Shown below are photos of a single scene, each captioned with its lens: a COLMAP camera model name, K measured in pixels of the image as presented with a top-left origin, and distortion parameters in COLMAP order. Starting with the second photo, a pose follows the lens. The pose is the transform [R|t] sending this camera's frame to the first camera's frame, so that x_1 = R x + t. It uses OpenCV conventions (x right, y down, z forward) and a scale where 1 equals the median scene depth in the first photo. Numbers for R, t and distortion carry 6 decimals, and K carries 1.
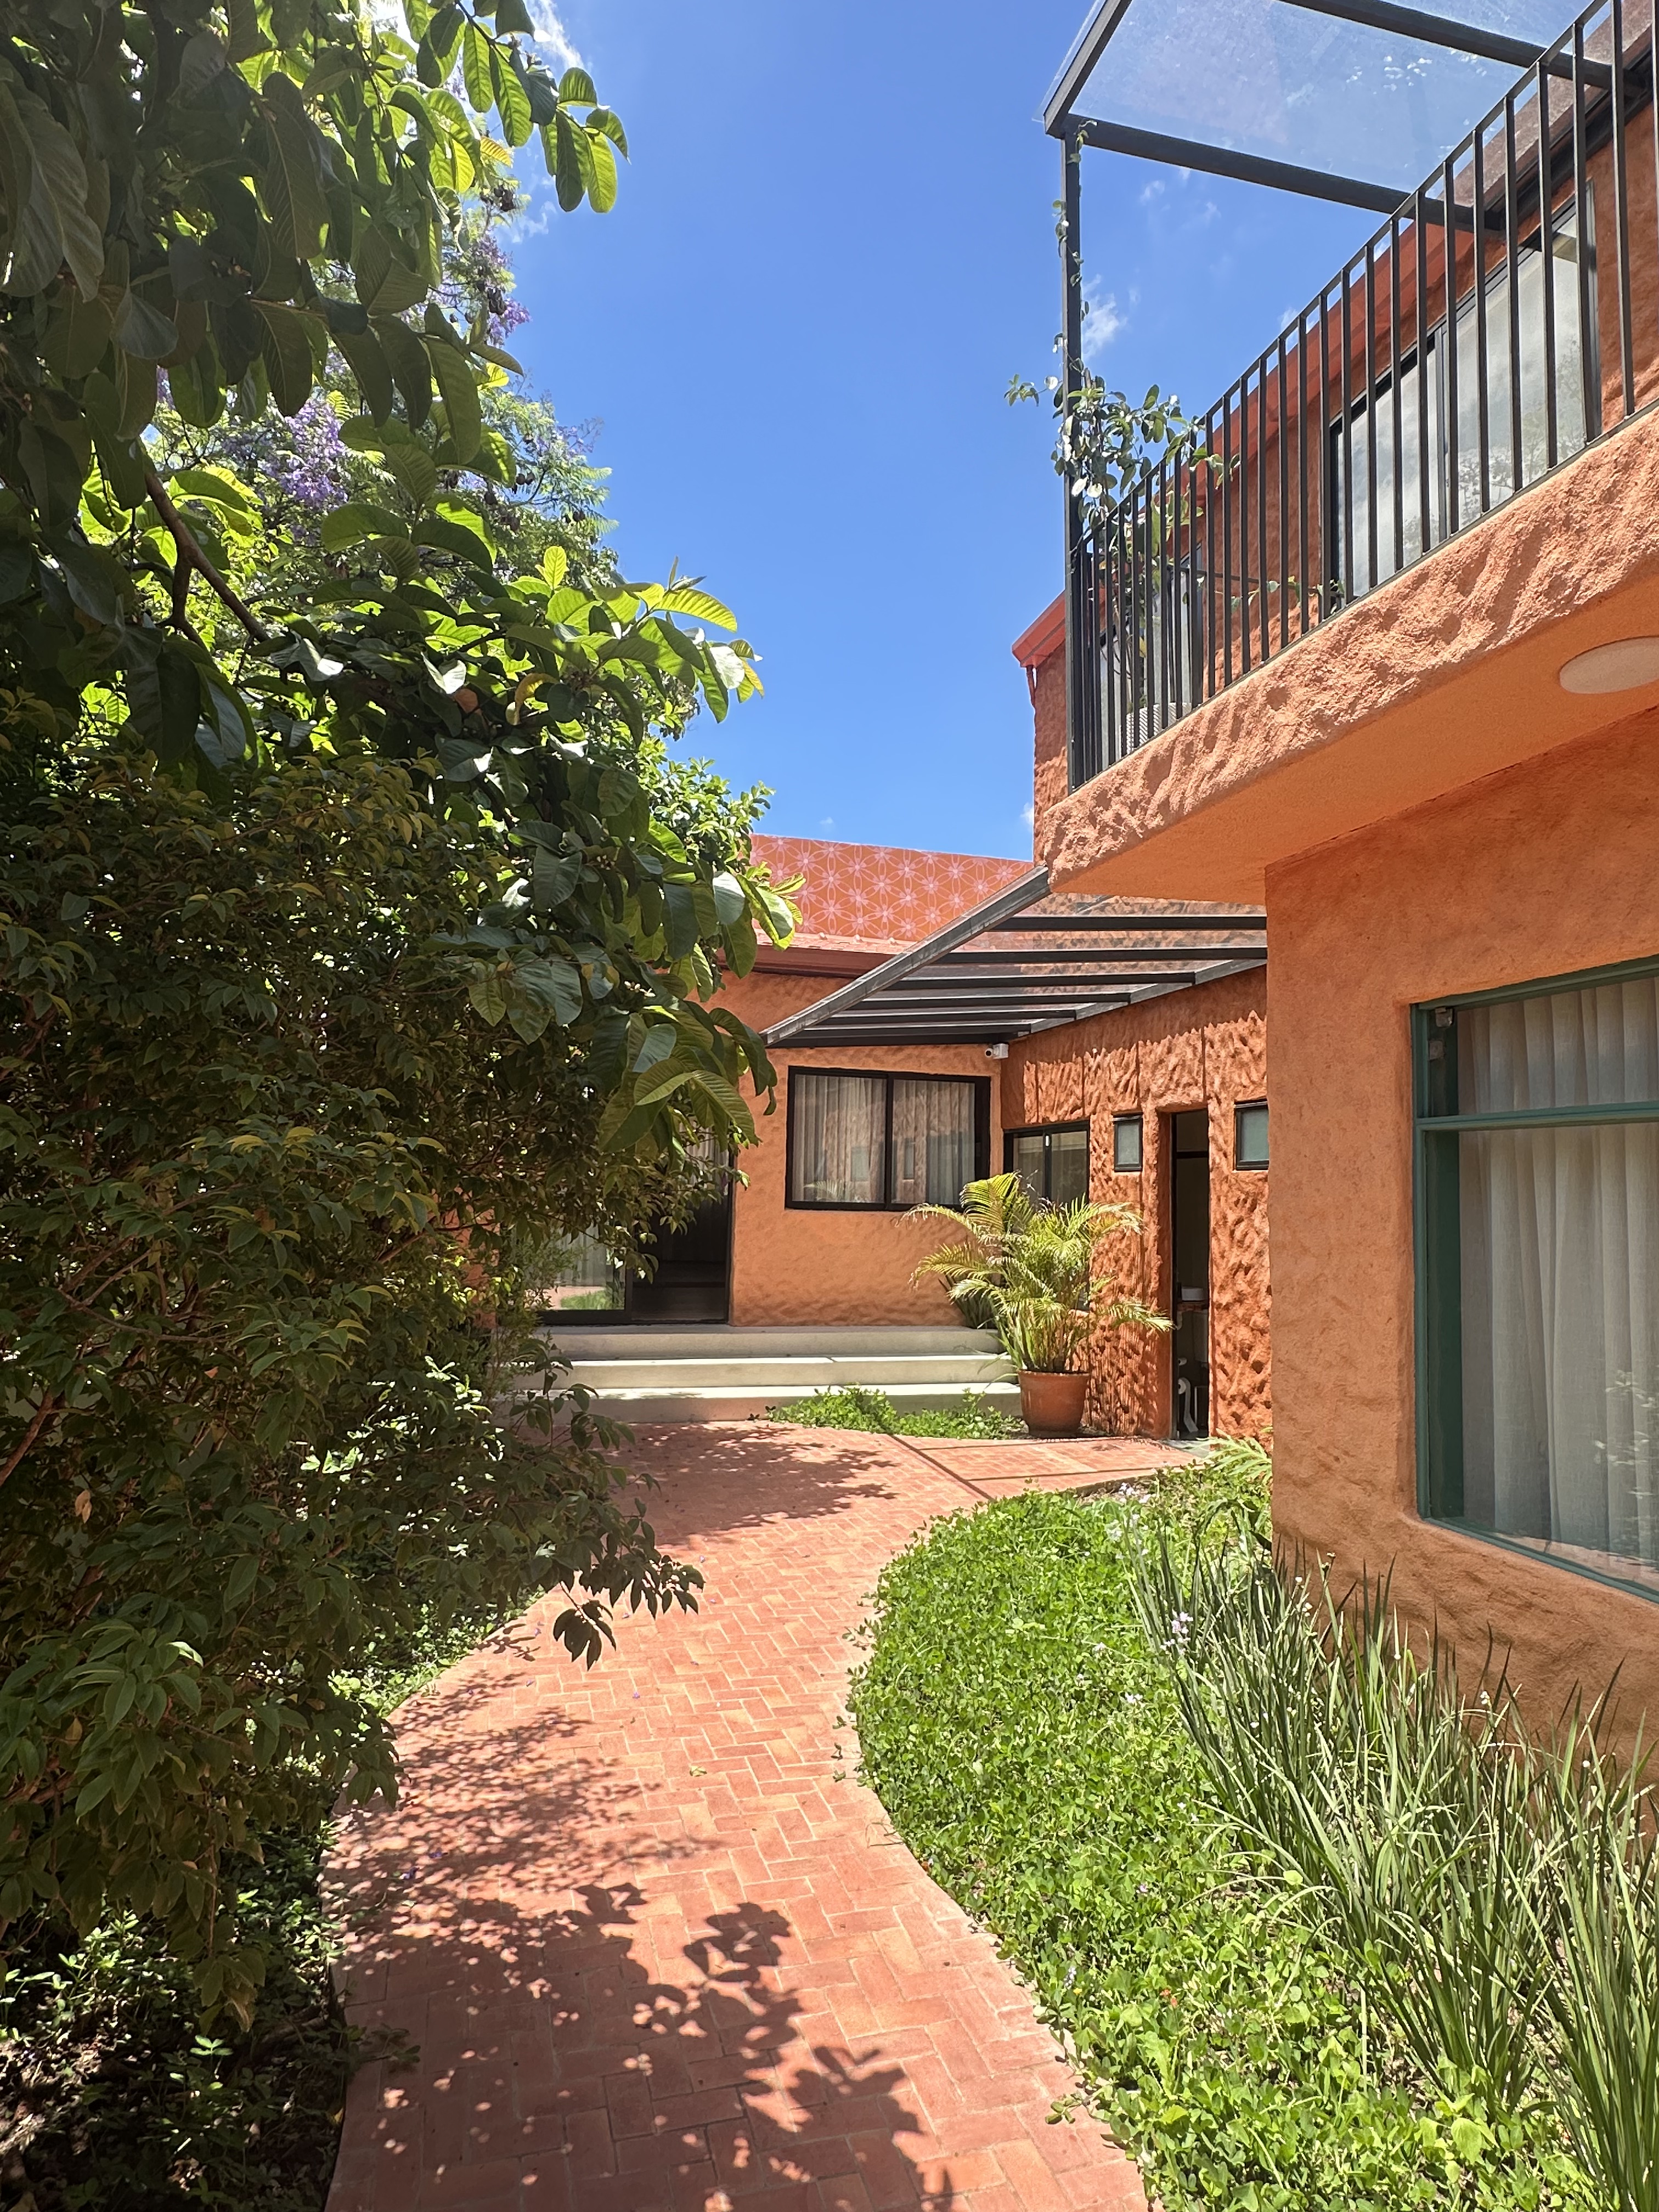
lens RADIAL K [[1222.6, 0, 813.0], [0, 1222.6, 1113.4], [0, 0, 1]] dist [0.001170, -0.001799]
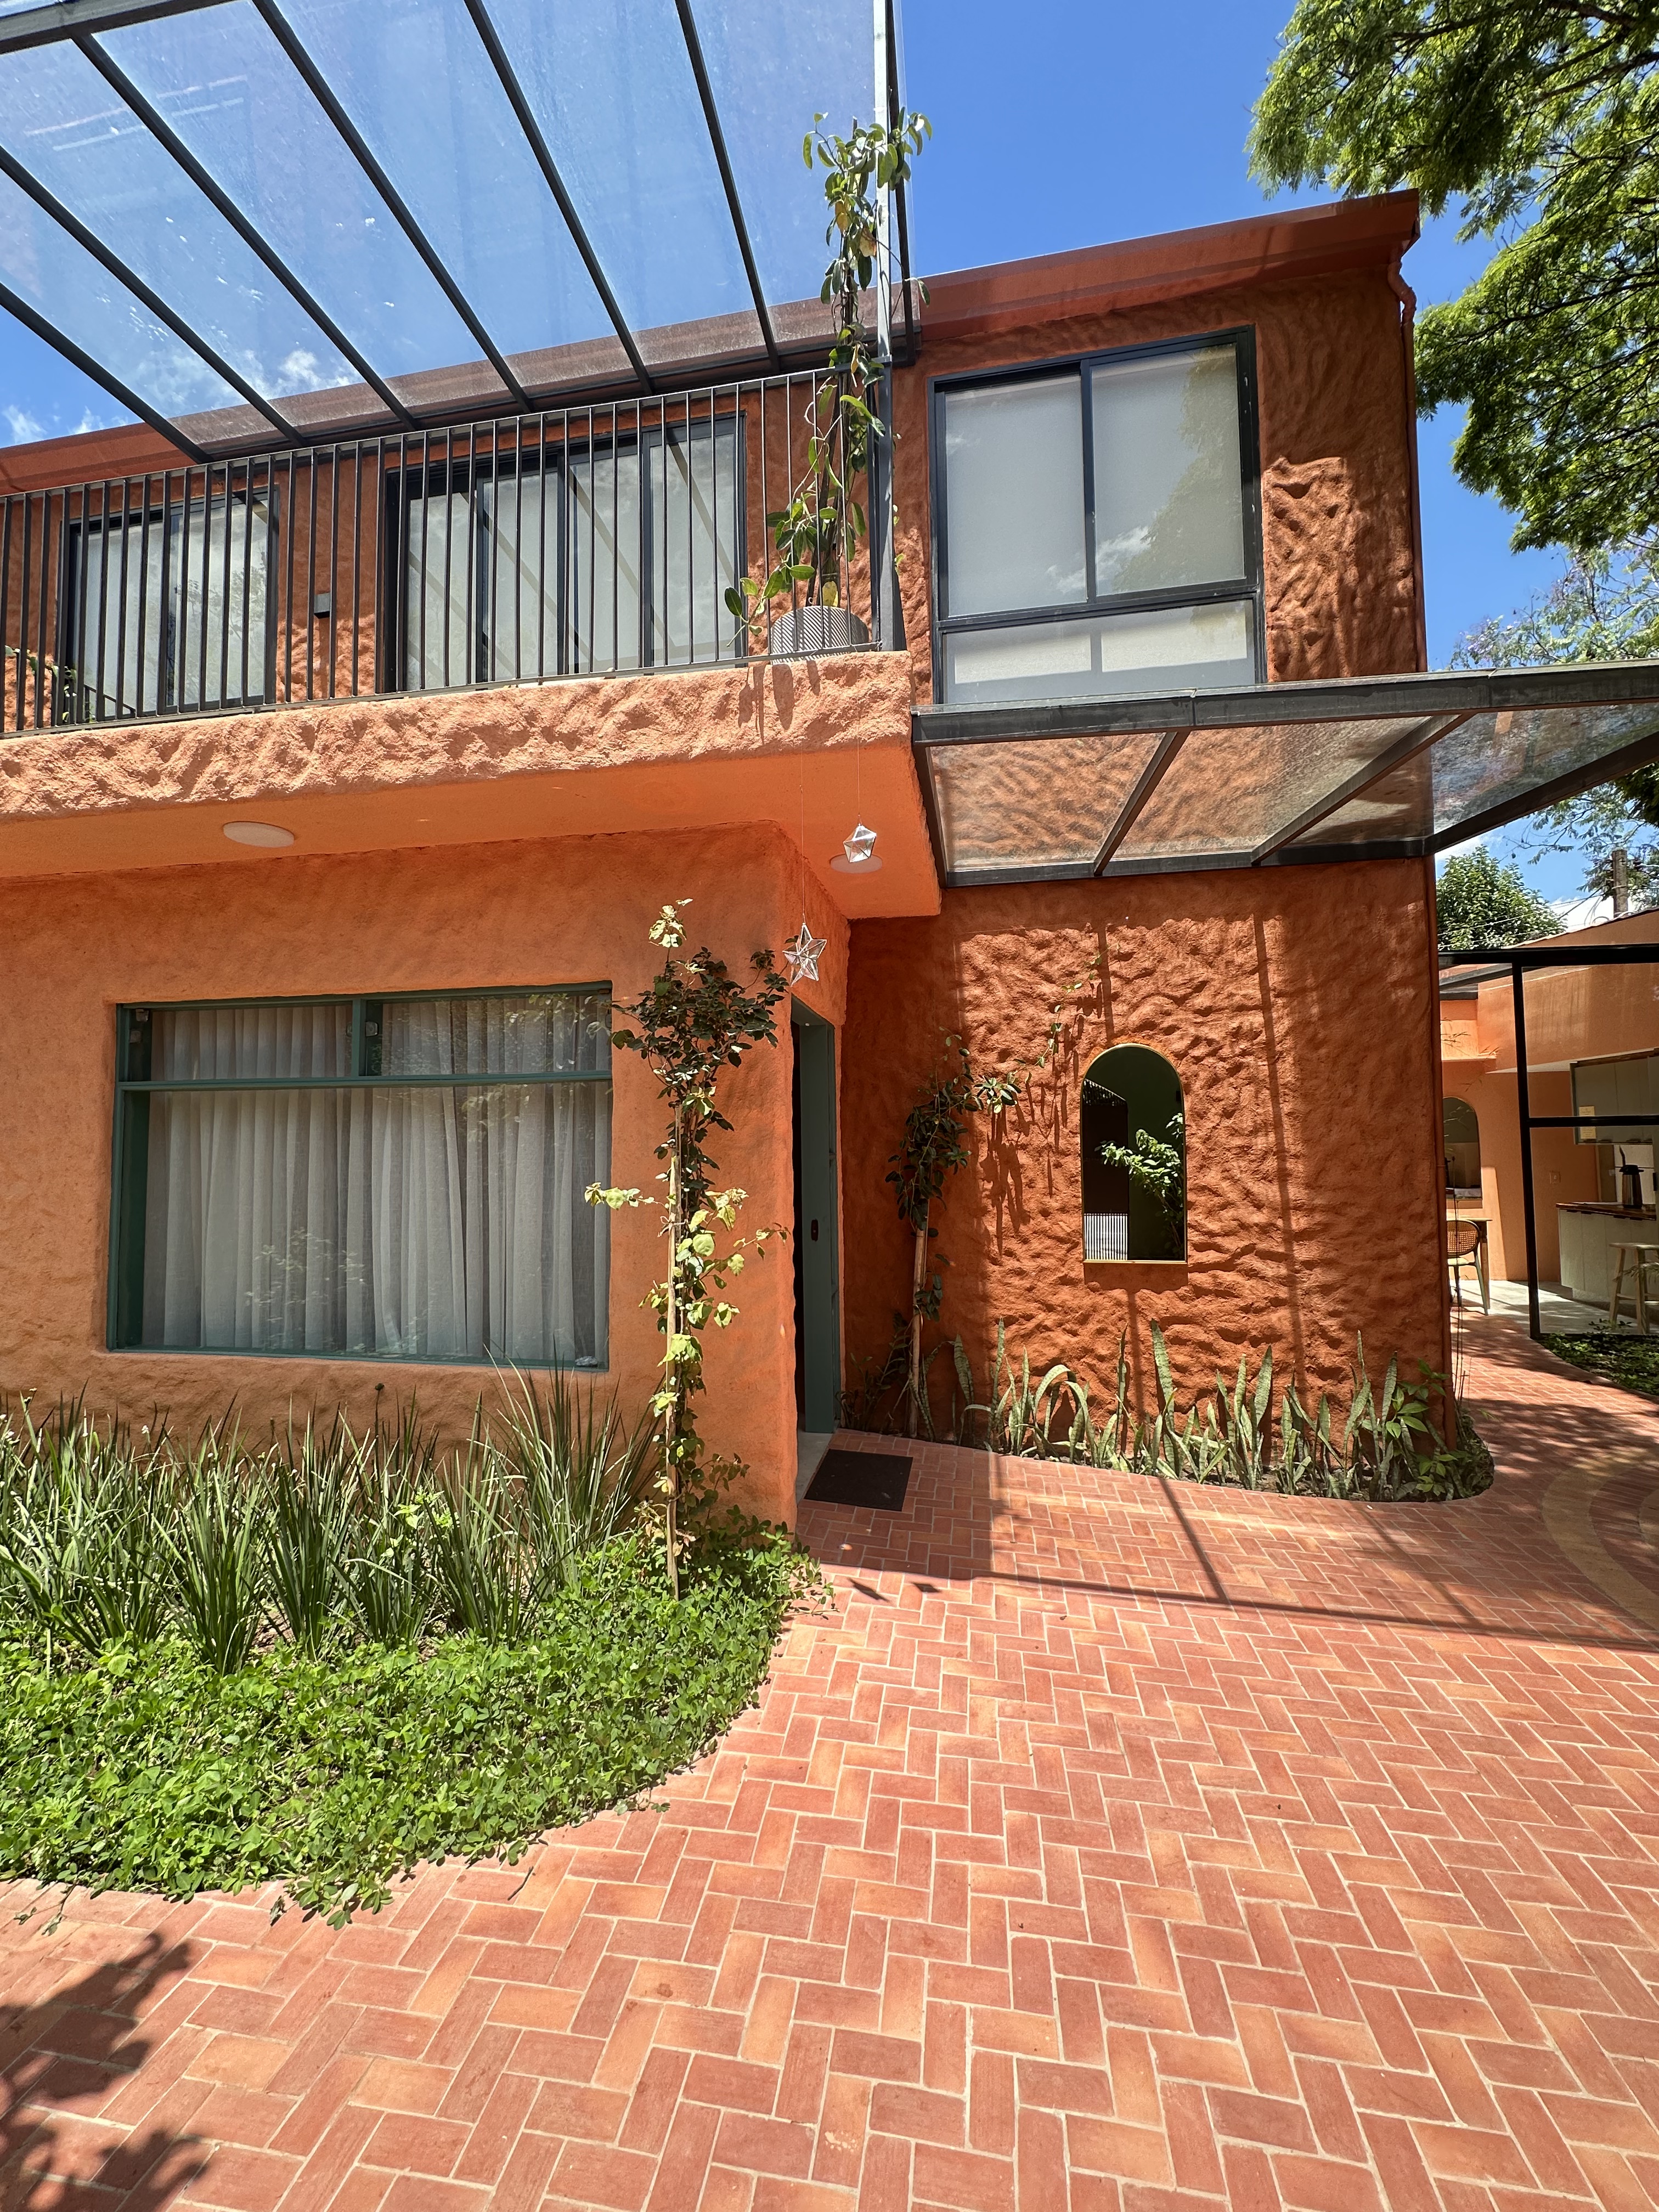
lens RADIAL K [[879.1, 0, 840.6], [0, 879.1, 1097.0], [0, 0, 1]] dist [-0.005905, 0.000365]
pose [[0.417507, 0.021531, 0.908419, -0.103501], [-0.040862, 0.999153, -0.004902, -0.008973], [-0.907755, -0.035073, 0.418033, -0.238763]]
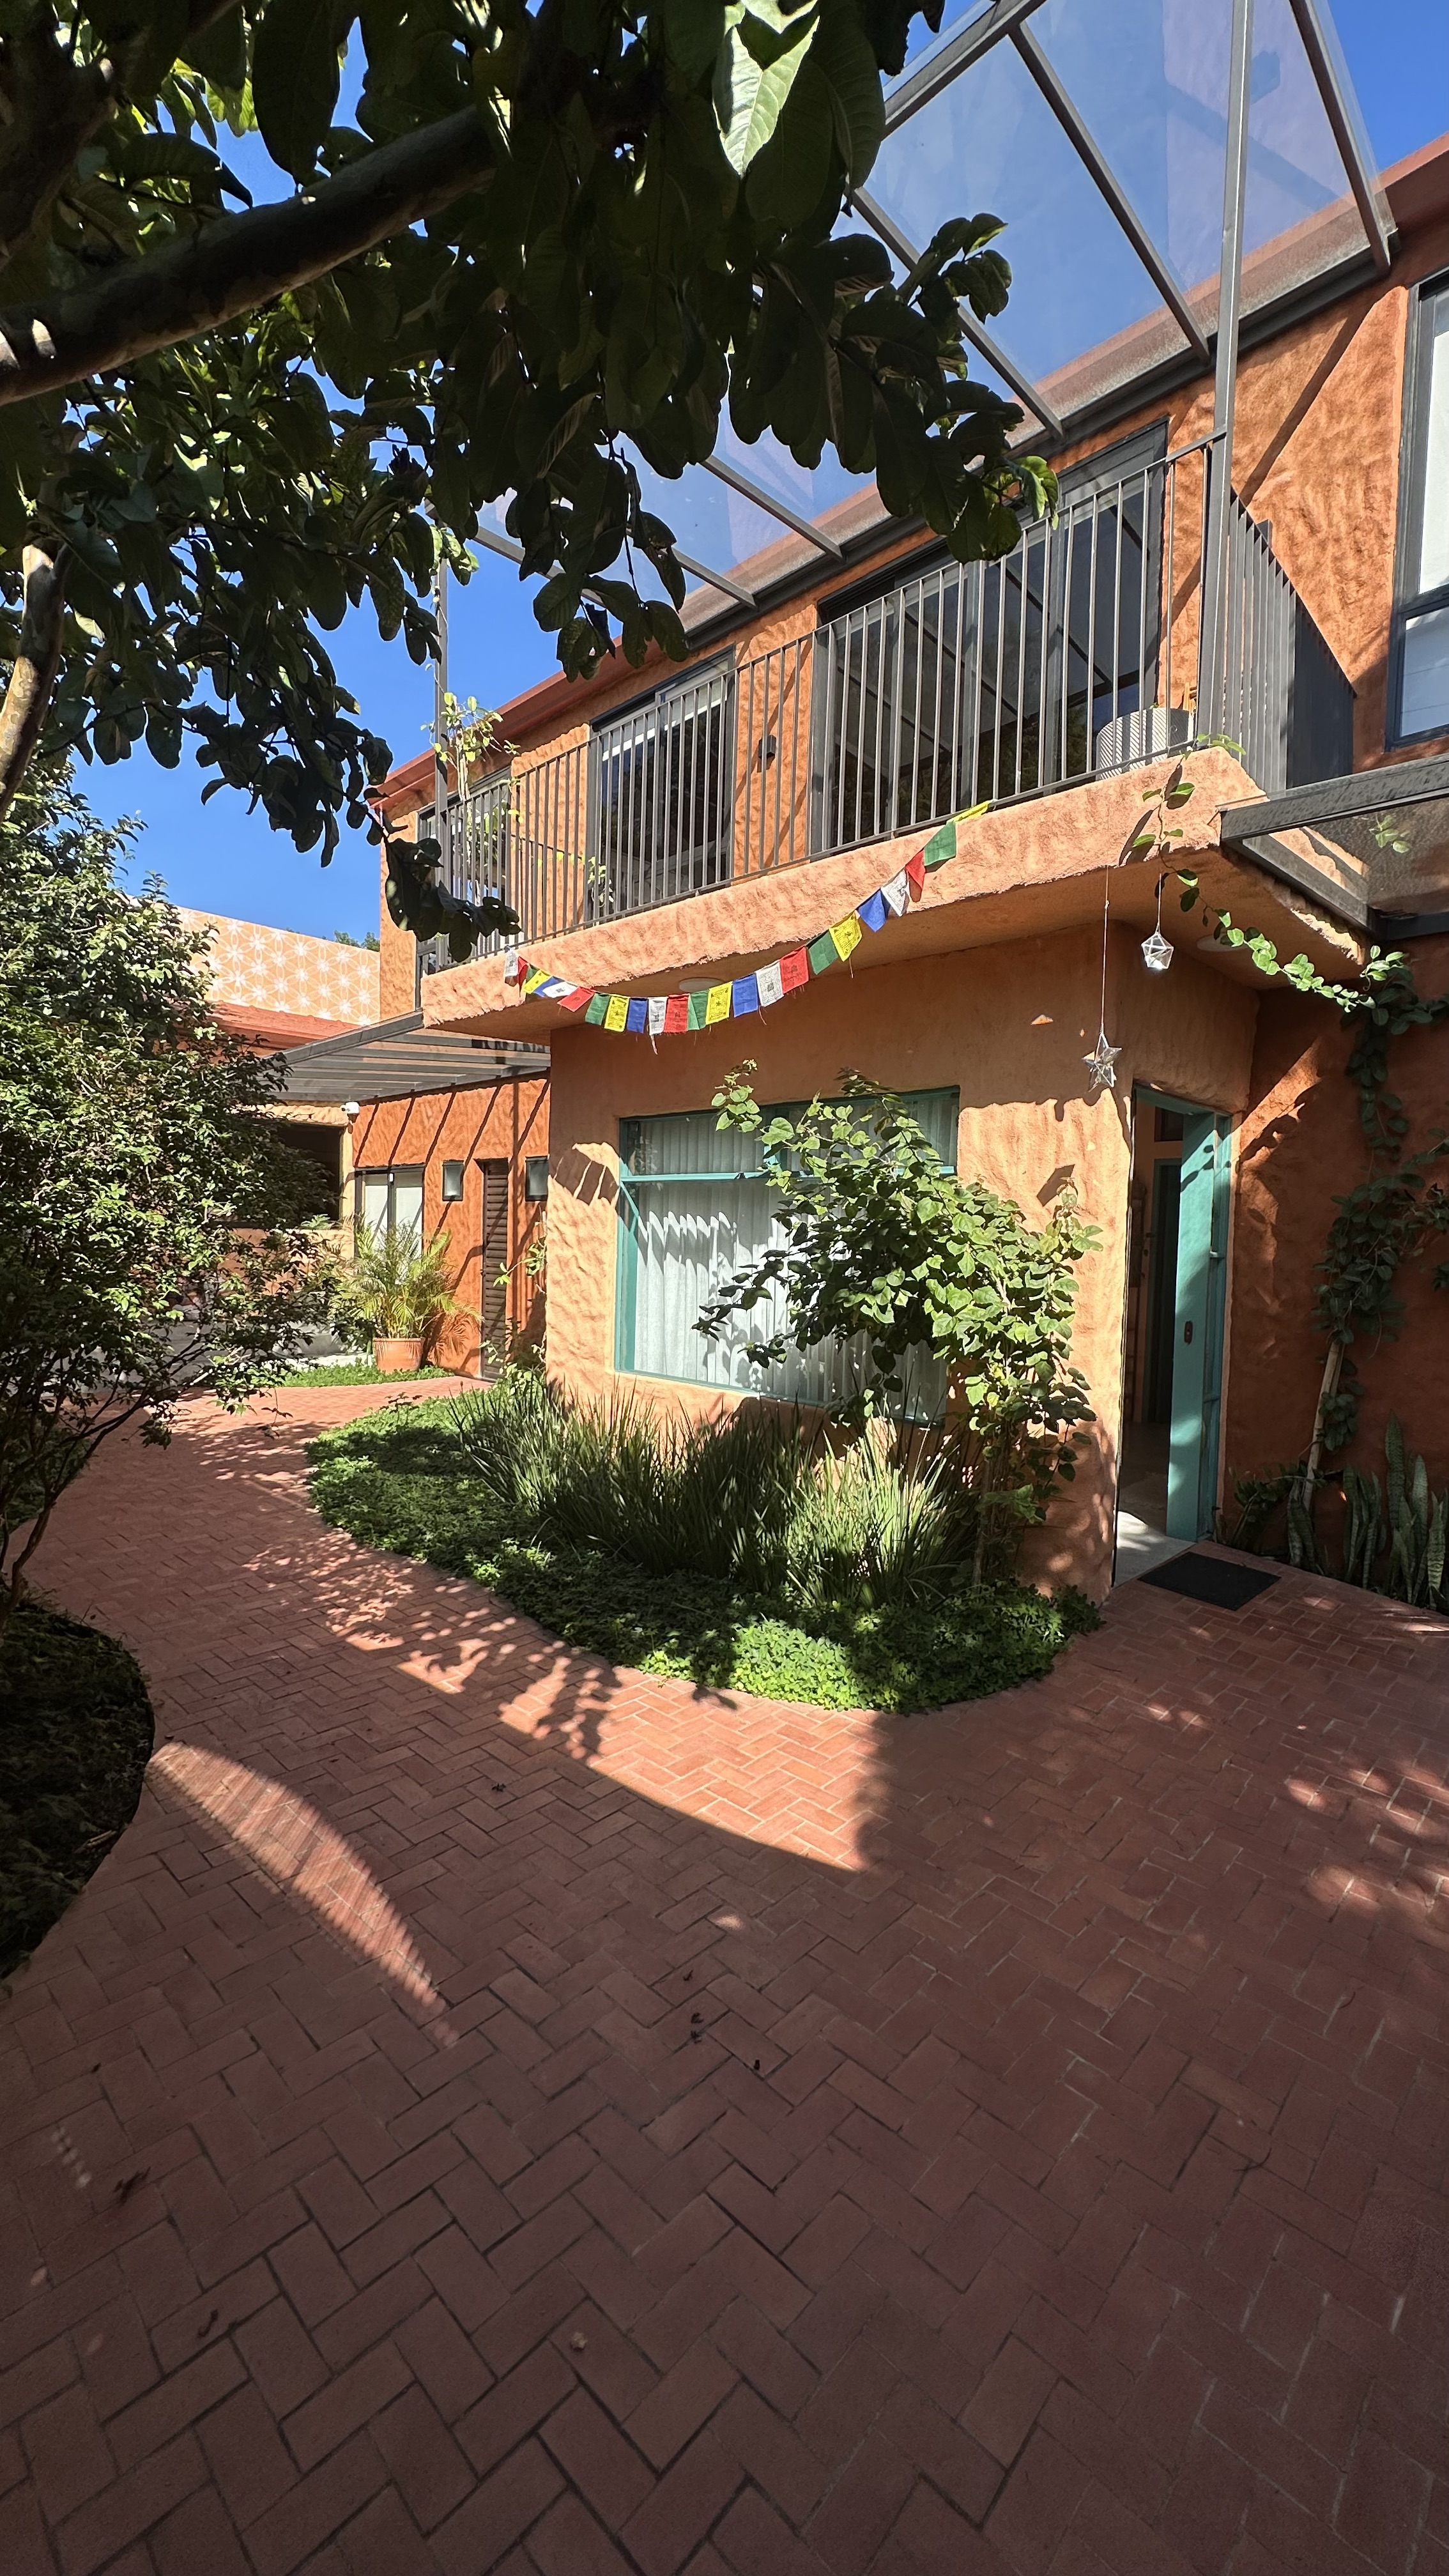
lens RADIAL K [[1058.6, 0, 722.7], [0, 1058.6, 1288.8], [0, 0, 1]] dist [-0.004683, -0.000265]
pose [[0.859956, -0.022252, 0.509883, -0.255239], [-0.041932, 0.992591, 0.114040, -0.018255], [-0.508643, -0.119450, 0.852651, -0.599471]]
